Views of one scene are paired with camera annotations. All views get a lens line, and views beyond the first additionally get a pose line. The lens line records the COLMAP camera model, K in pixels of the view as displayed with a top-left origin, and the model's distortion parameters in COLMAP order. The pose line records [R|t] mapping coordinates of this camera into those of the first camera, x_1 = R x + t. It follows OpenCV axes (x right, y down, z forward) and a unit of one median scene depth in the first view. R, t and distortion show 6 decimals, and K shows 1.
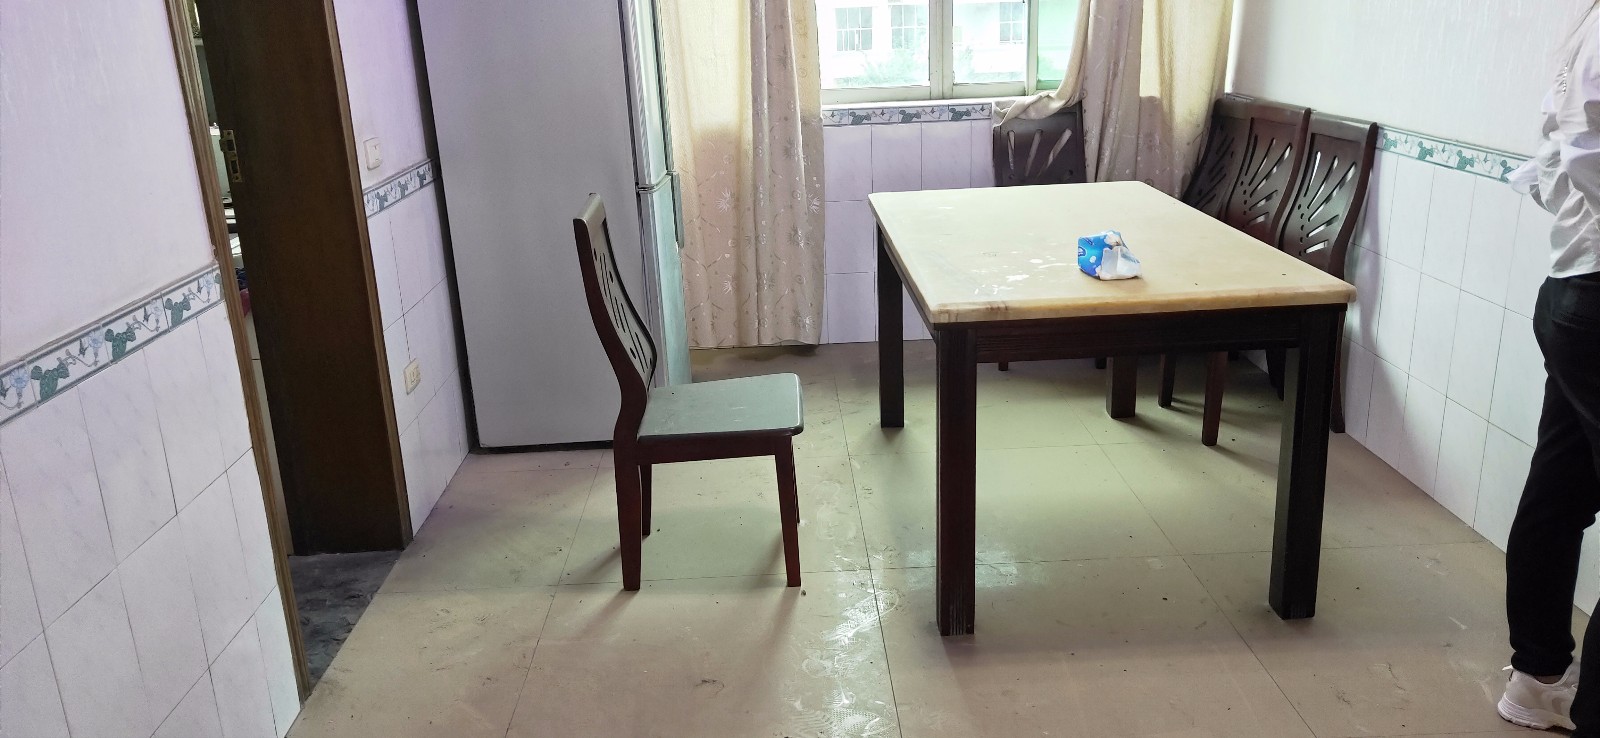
lens RADIAL K [[1208.1, 0, 799.9], [0, 1208.1, 372.3], [0, 0, 1]] dist [0.002210, 0.000328]
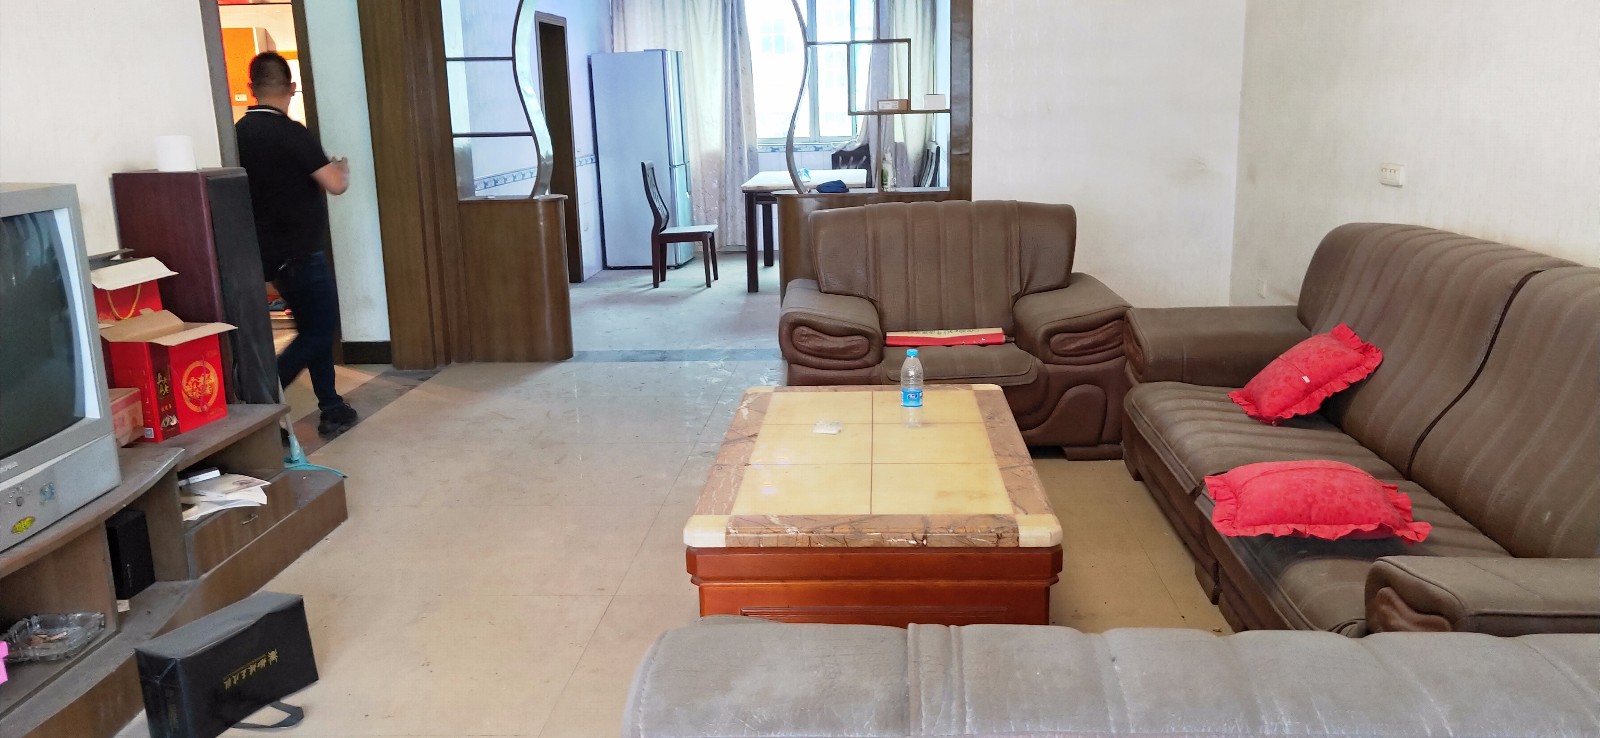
lens RADIAL K [[1208.1, 0, 800.9], [0, 1208.1, 365.4], [0, 0, 1]] dist [0.002210, 0.000328]
pose [[0.995622, 0.033938, -0.087095, 0.378573], [-0.041183, 0.995716, -0.082787, 0.466876], [0.083912, 0.086012, 0.992754, -1.501077]]
